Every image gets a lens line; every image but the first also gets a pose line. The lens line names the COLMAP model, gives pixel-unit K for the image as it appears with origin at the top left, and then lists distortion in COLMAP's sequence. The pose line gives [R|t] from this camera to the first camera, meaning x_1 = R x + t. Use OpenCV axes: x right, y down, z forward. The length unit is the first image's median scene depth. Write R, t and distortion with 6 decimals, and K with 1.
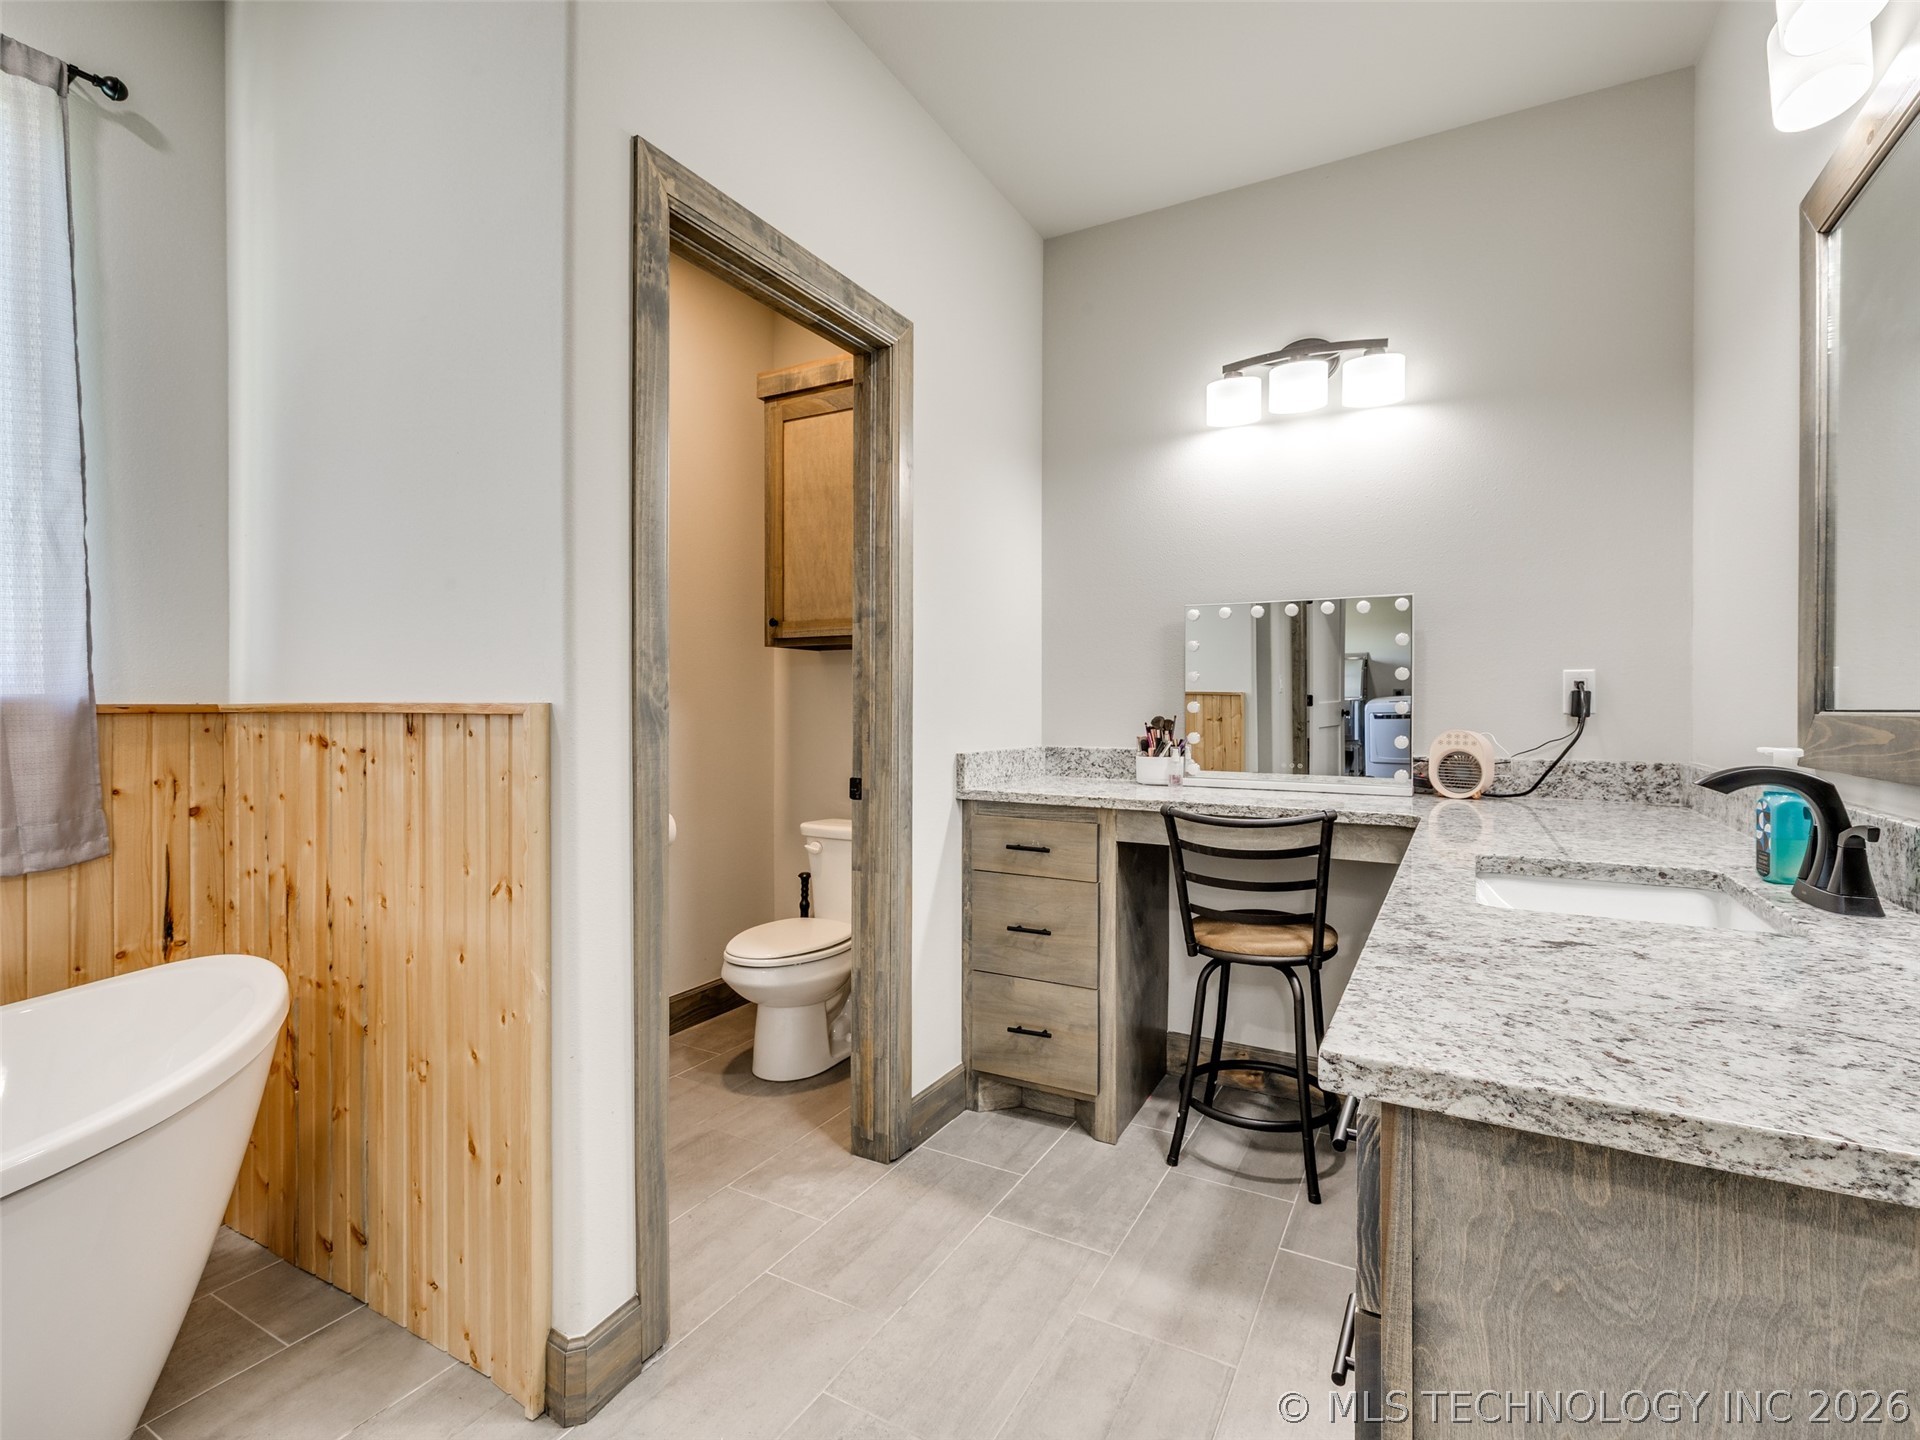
lens RADIAL K [[912.1, 0, 963.8], [0, 912.1, 711.4], [0, 0, 1]] dist [0.004356, 0.001350]
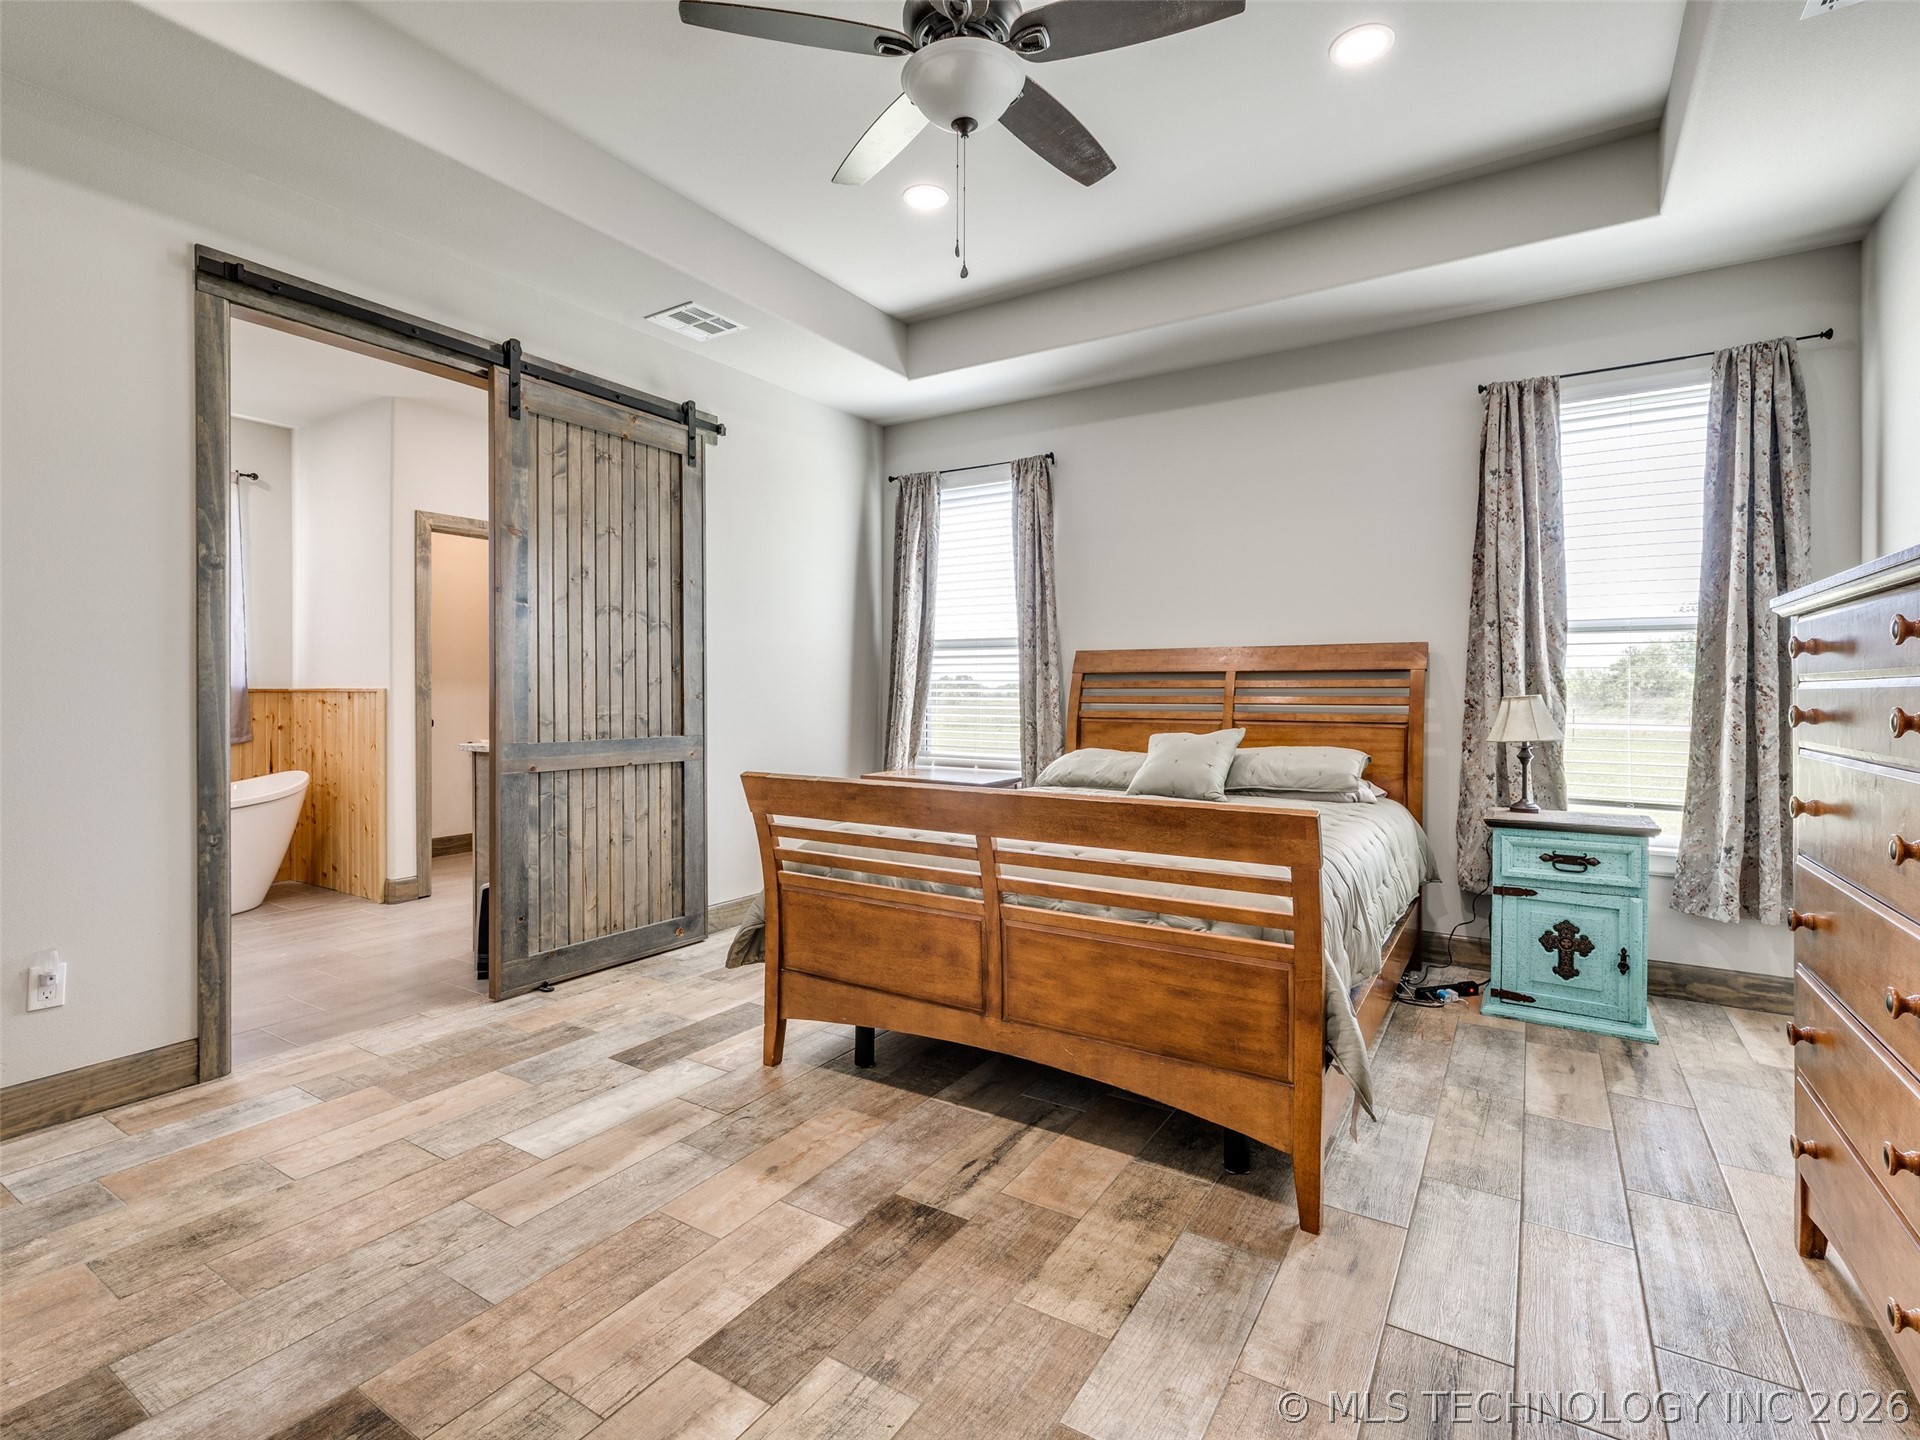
lens RADIAL K [[912.1, 0, 994.0], [0, 912.1, 684.9], [0, 0, 1]] dist [0.004356, 0.001350]
pose [[0.999455, -0.003209, -0.032857, 1.526843], [0.003043, 0.999982, -0.005081, 0.001802], [0.032873, 0.004978, 0.999447, -1.836789]]
